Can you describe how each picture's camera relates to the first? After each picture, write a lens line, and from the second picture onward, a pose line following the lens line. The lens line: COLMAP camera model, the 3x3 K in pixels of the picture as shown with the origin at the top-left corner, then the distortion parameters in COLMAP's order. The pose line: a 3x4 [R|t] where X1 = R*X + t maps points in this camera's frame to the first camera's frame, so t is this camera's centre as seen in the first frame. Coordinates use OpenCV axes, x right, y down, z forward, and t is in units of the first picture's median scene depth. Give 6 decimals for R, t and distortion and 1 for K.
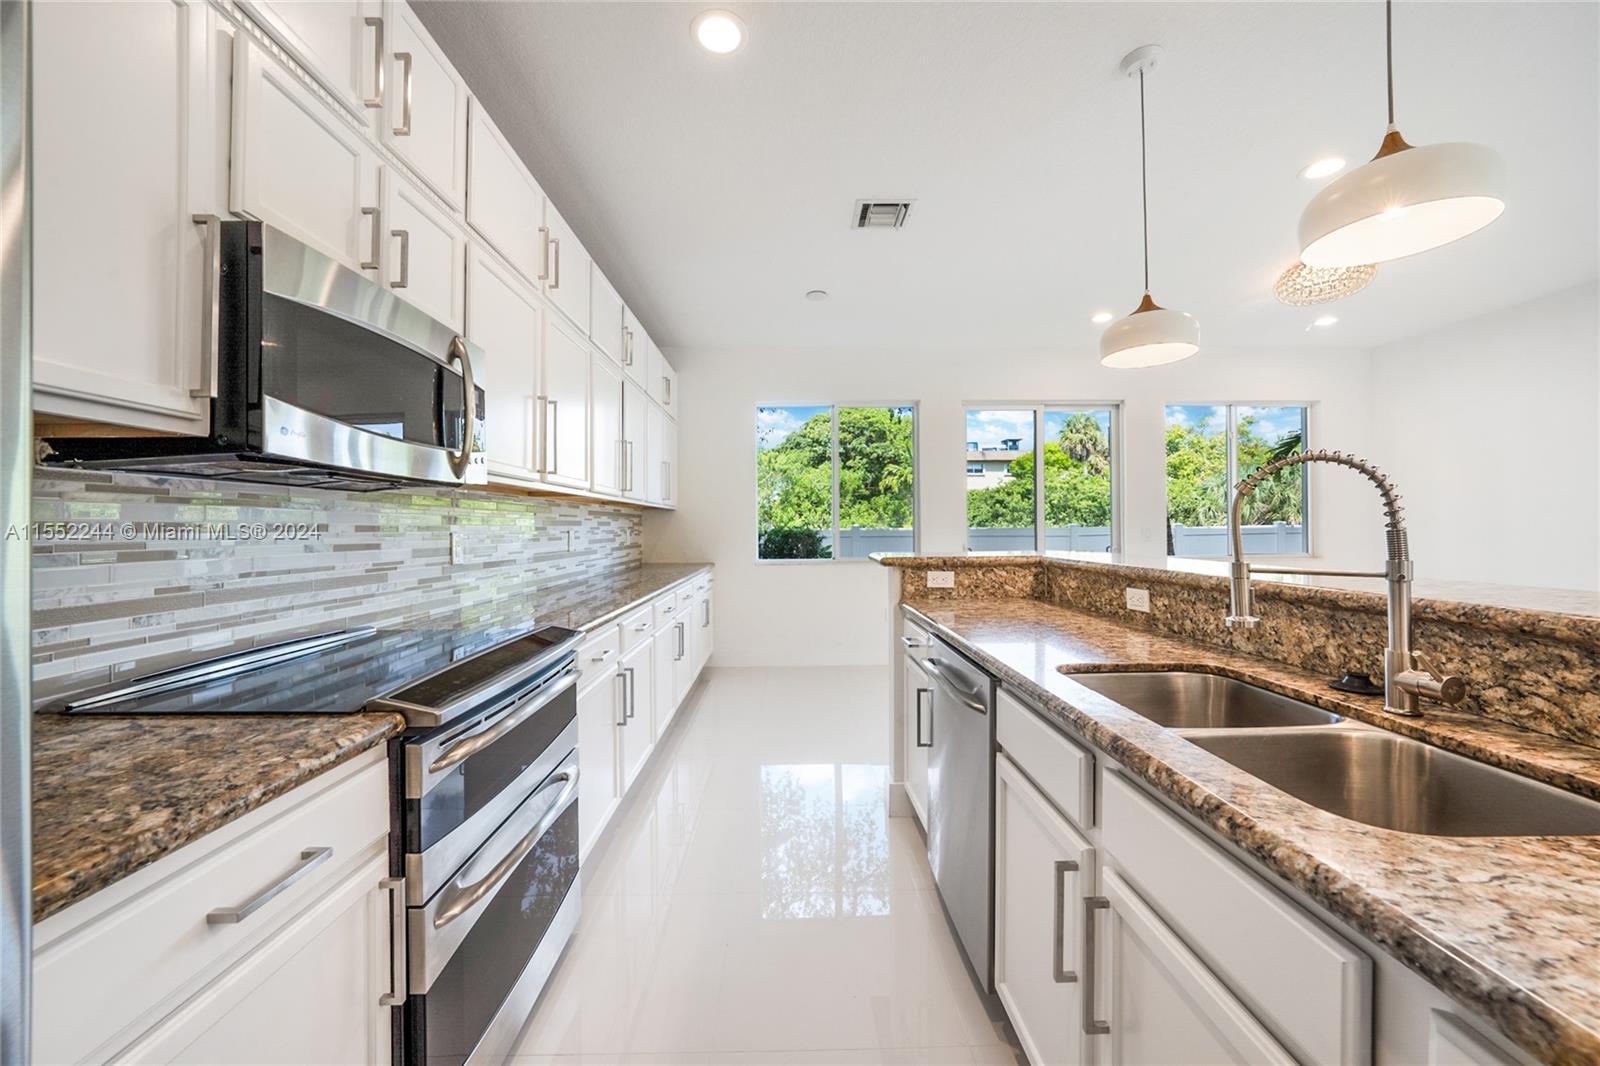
lens RADIAL K [[580.1, 0, 805.6], [0, 580.1, 528.9], [0, 0, 1]] dist [0.001289, 0.000053]
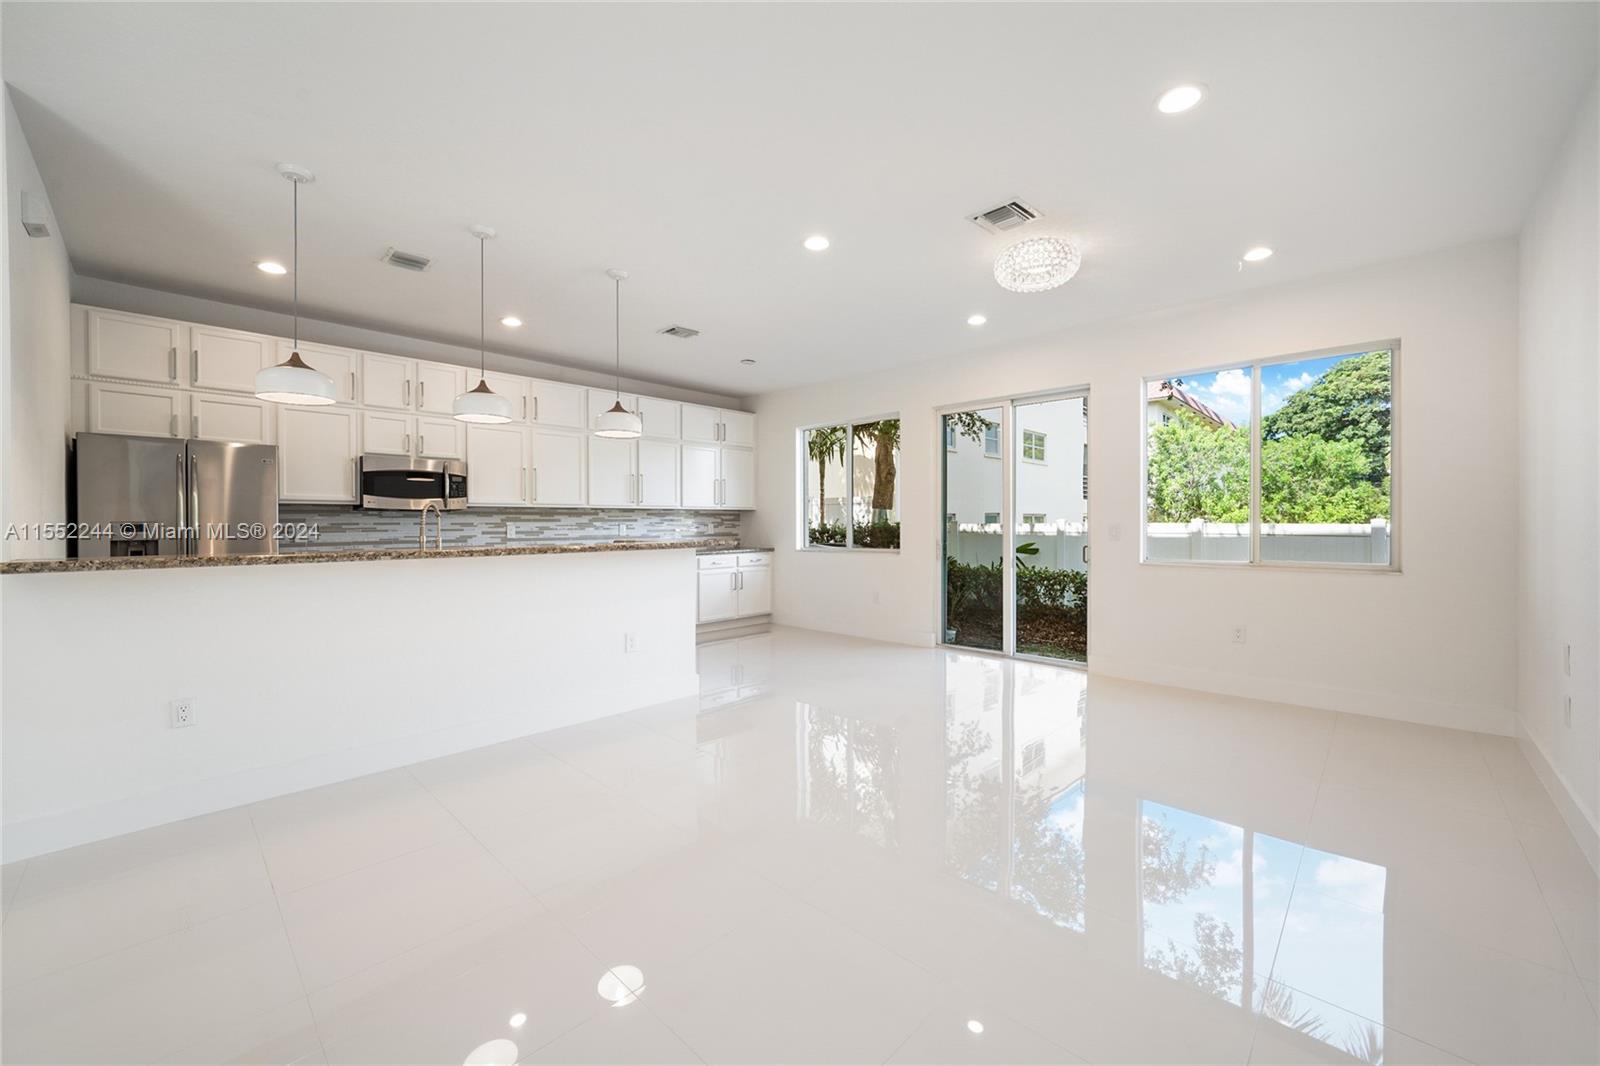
lens RADIAL K [[615.9, 0, 796.3], [0, 615.9, 524.6], [0, 0, 1]] dist [-0.001863, -0.000048]
pose [[0.695581, 0.009045, -0.718390, 2.999506], [-0.004704, 0.999957, 0.008036, -0.033969], [0.718432, -0.002211, 0.695594, 0.071610]]
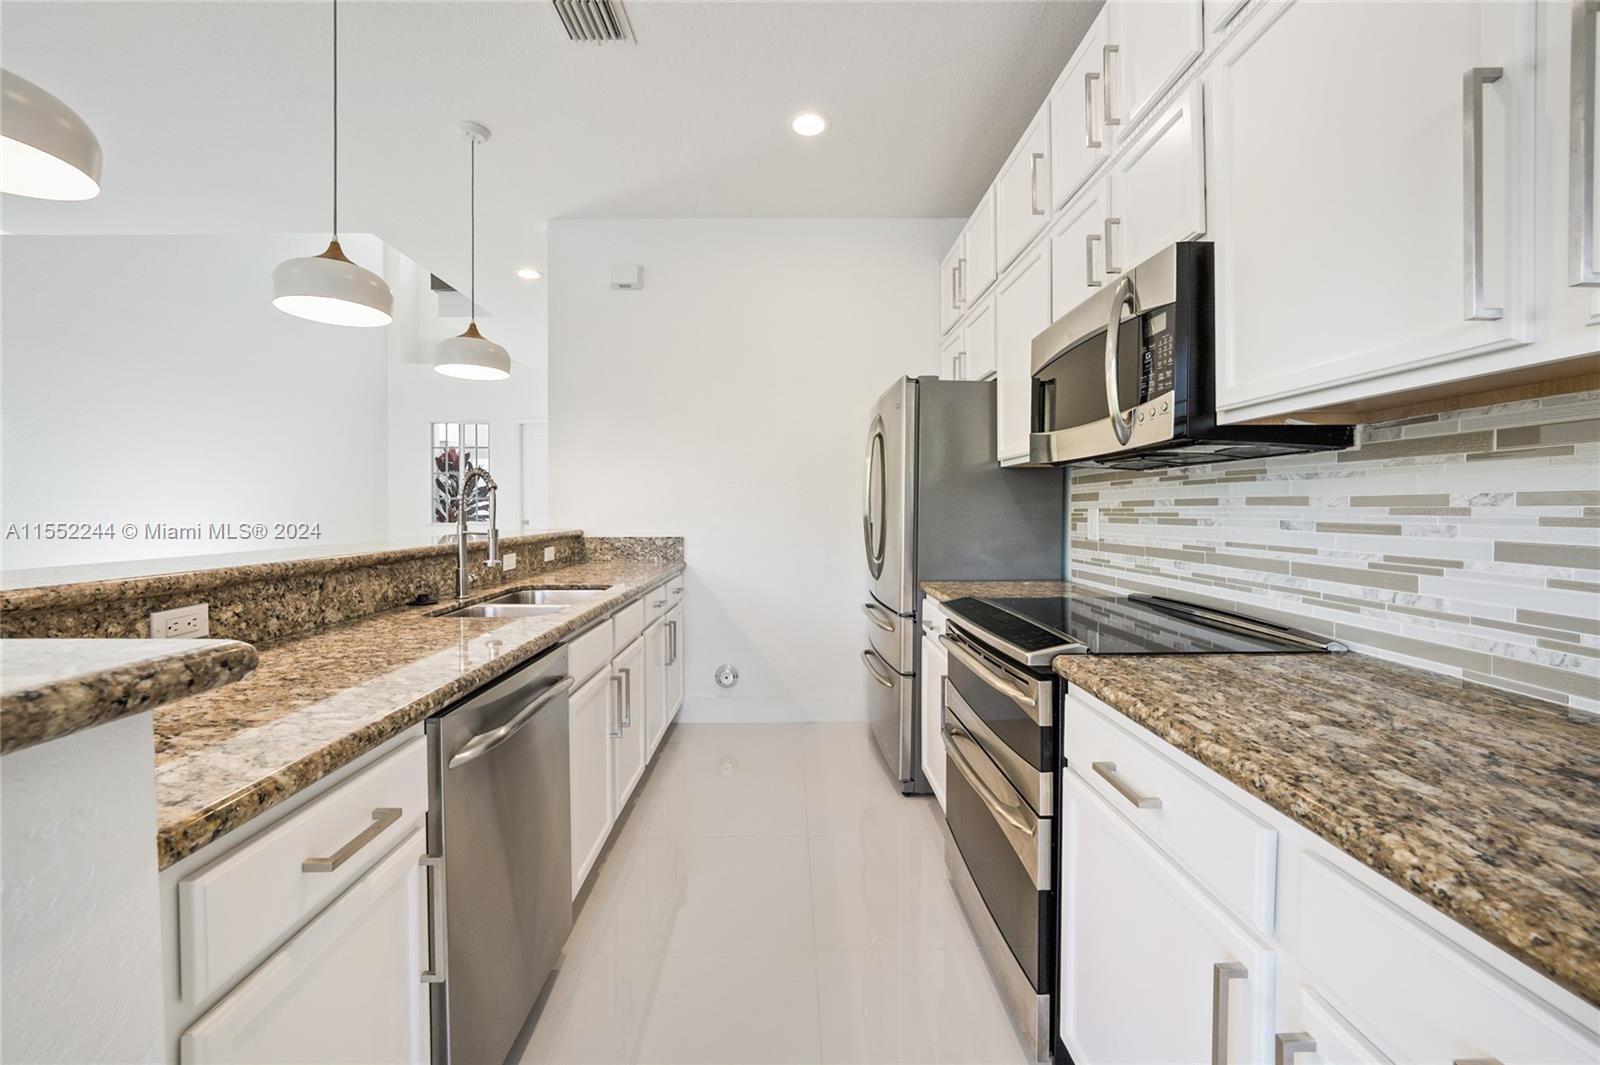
lens RADIAL K [[617.5, 0, 797.7], [0, 617.5, 518.8], [0, 0, 1]] dist [0.000338, 0.000024]
pose [[-0.999872, 0.009212, 0.013050, -0.126623], [0.009457, 0.999777, 0.018899, -0.000074], [-0.012873, 0.019020, -0.999736, 1.897373]]
